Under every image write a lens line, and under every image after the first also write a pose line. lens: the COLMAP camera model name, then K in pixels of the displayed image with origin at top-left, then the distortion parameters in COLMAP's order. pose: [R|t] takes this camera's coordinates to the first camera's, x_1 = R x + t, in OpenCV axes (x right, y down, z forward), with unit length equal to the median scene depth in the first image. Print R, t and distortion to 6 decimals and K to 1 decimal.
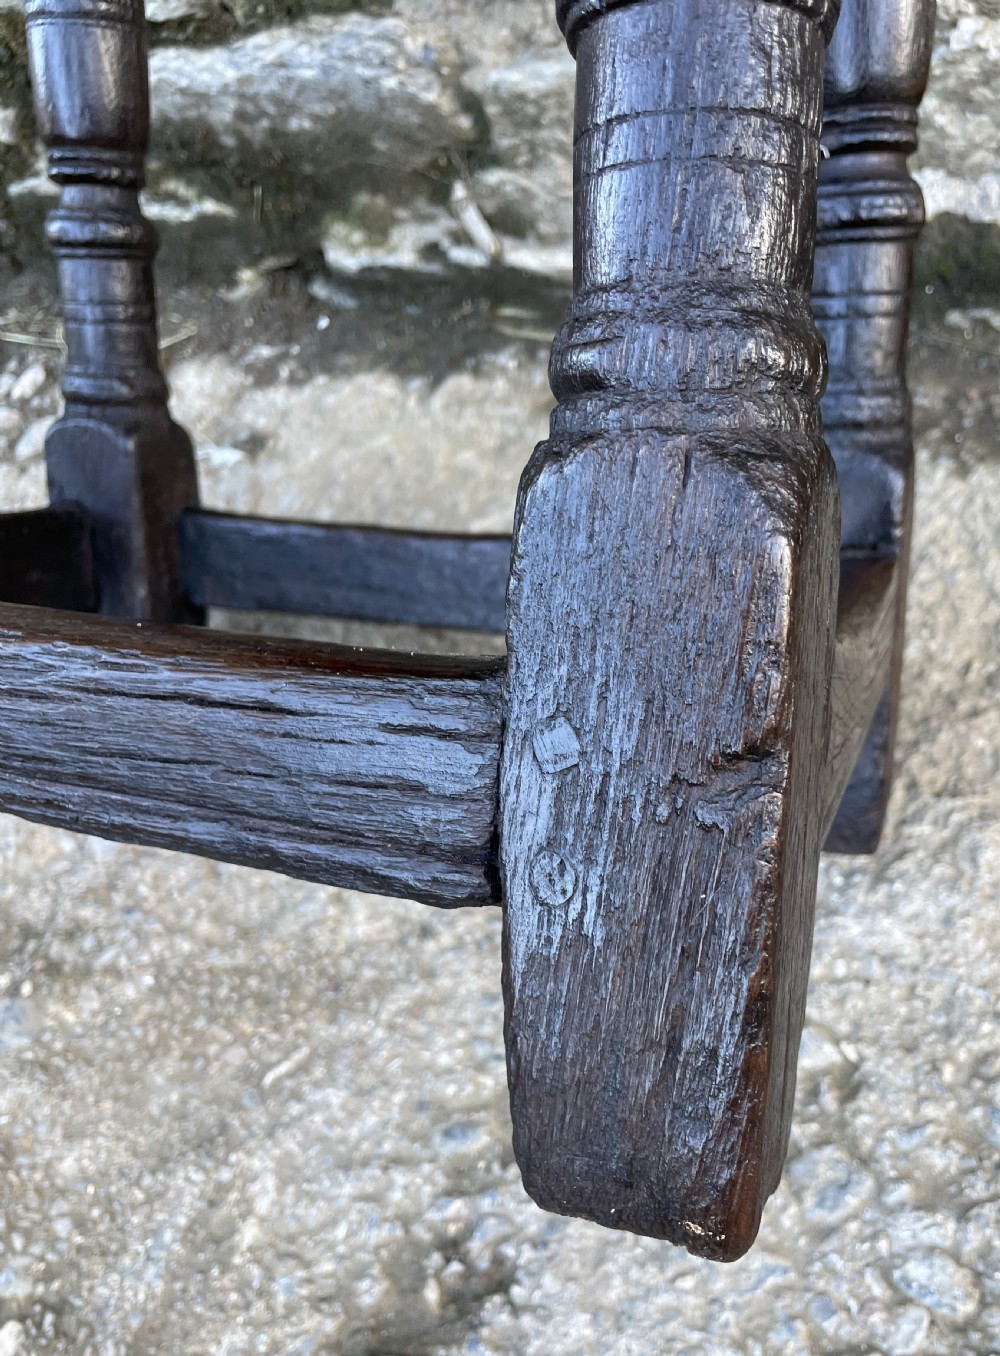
lens RADIAL K [[1156.5, 0, 556.0], [0, 1156.5, 744.7], [0, 0, 1]] dist [0.062498, -0.105844]
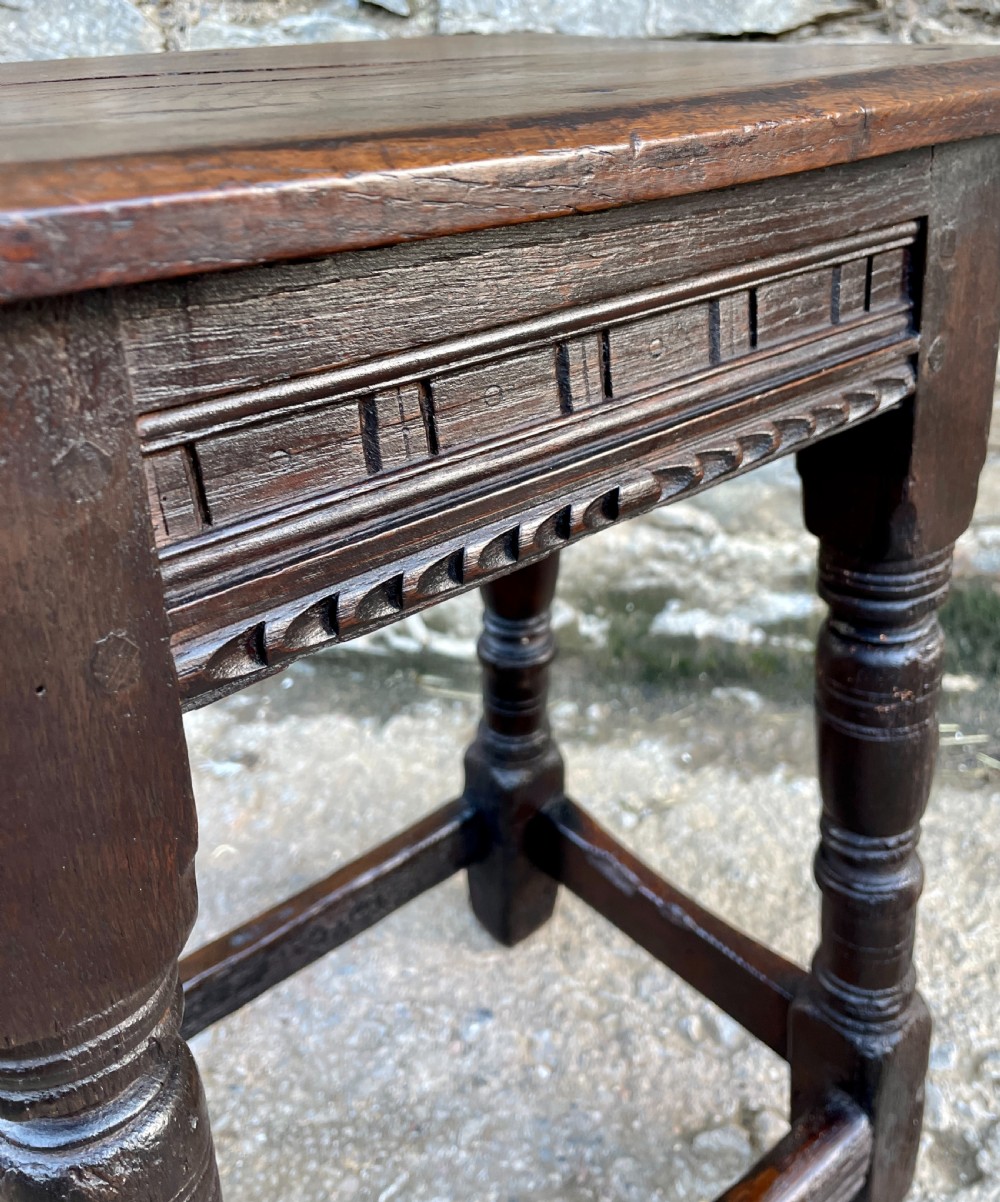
lens RADIAL K [[1086.4, 0, 511.9], [0, 1086.4, 542.8], [0, 0, 1]] dist [0.078513, -0.130661]
pose [[0.960888, 0.084908, 0.263600, -0.444781], [0.061128, 0.863335, -0.500915, 0.251798], [-0.270107, 0.497436, 0.824378, -0.366084]]
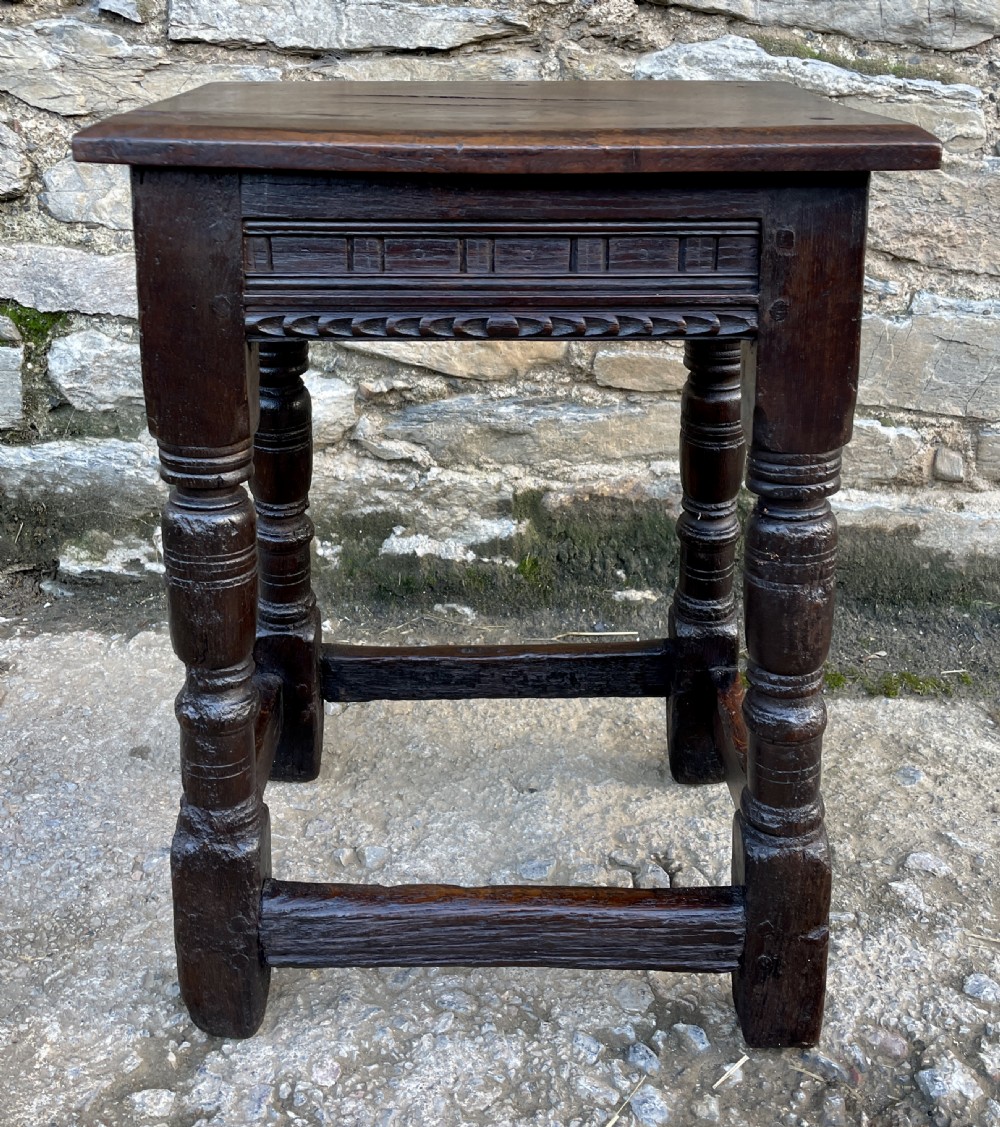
lens RADIAL K [[1170.5, 0, 511.9], [0, 1170.5, 452.0], [0, 0, 1]] dist [0.036344, 0.000000]
pose [[0.936694, 0.106836, 0.333452, -0.243538], [0.103682, 0.824980, -0.555570, 0.588078], [-0.334447, 0.554972, 0.761677, -0.738995]]
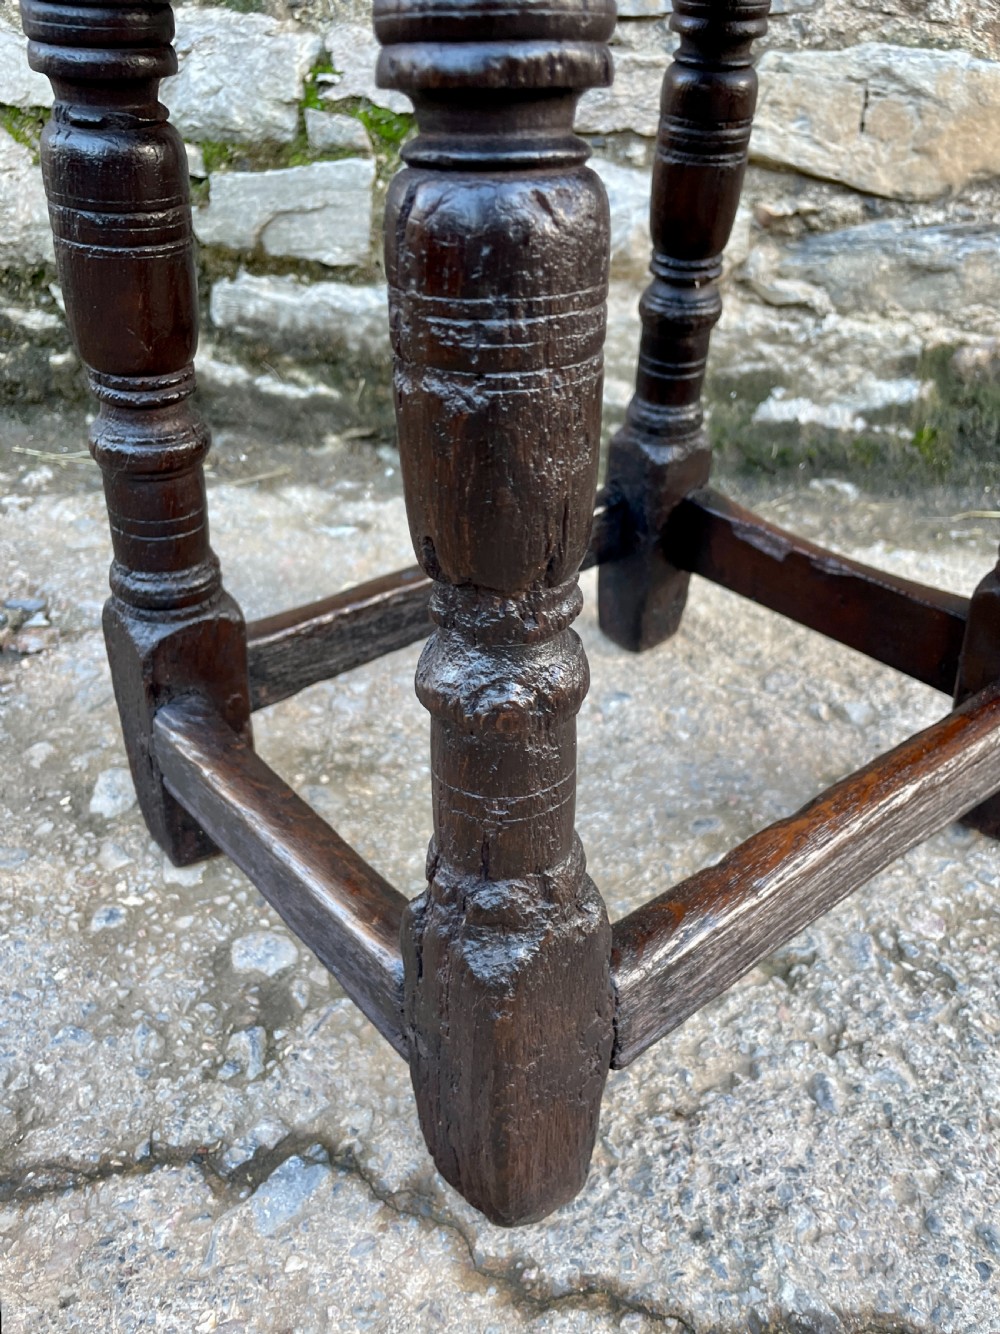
lens RADIAL K [[1037.8, 0, 512.1], [0, 1037.8, 671.0], [0, 0, 1]] dist [0.074770, -0.115397]
pose [[0.959636, 0.072455, 0.271750, -0.569948], [0.041800, 0.918770, -0.392575, 0.553980], [-0.278120, 0.388089, 0.878656, -0.115302]]
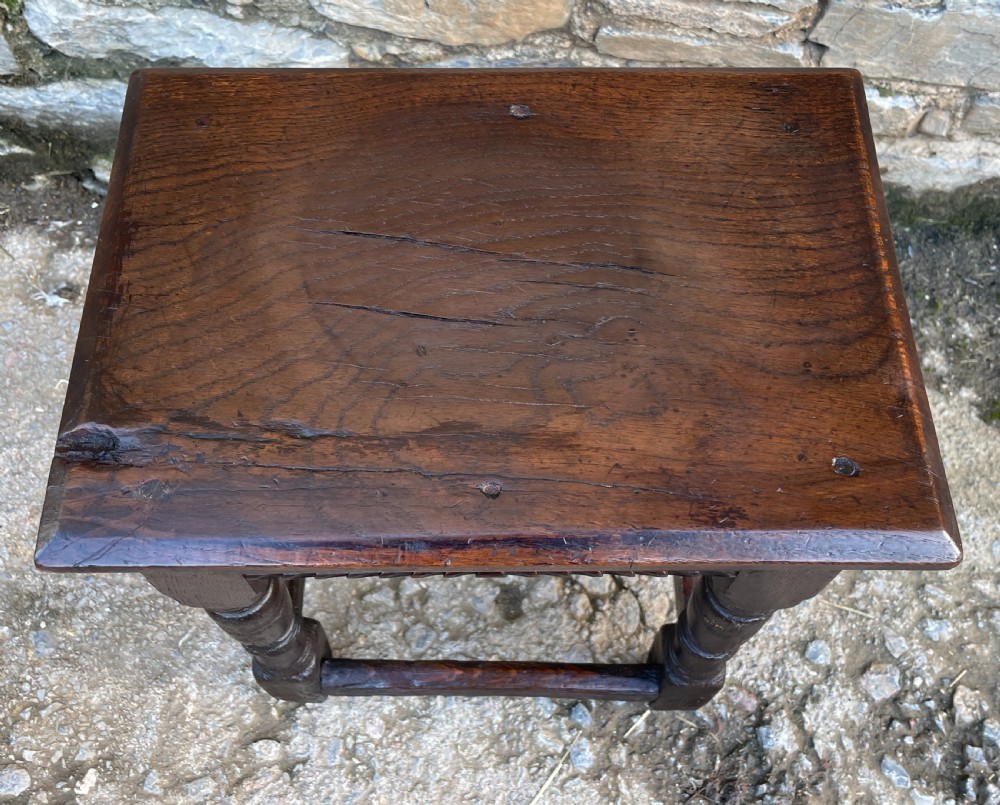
lens RADIAL K [[949.1, 0, 494.3], [0, 949.1, 340.9], [0, 0, 1]] dist [0.017127, 0.000000]
pose [[0.941777, -0.127648, 0.311066, -0.155949], [0.083921, 0.985094, 0.150159, -0.480317], [-0.325597, -0.115312, 0.938451, -0.811637]]
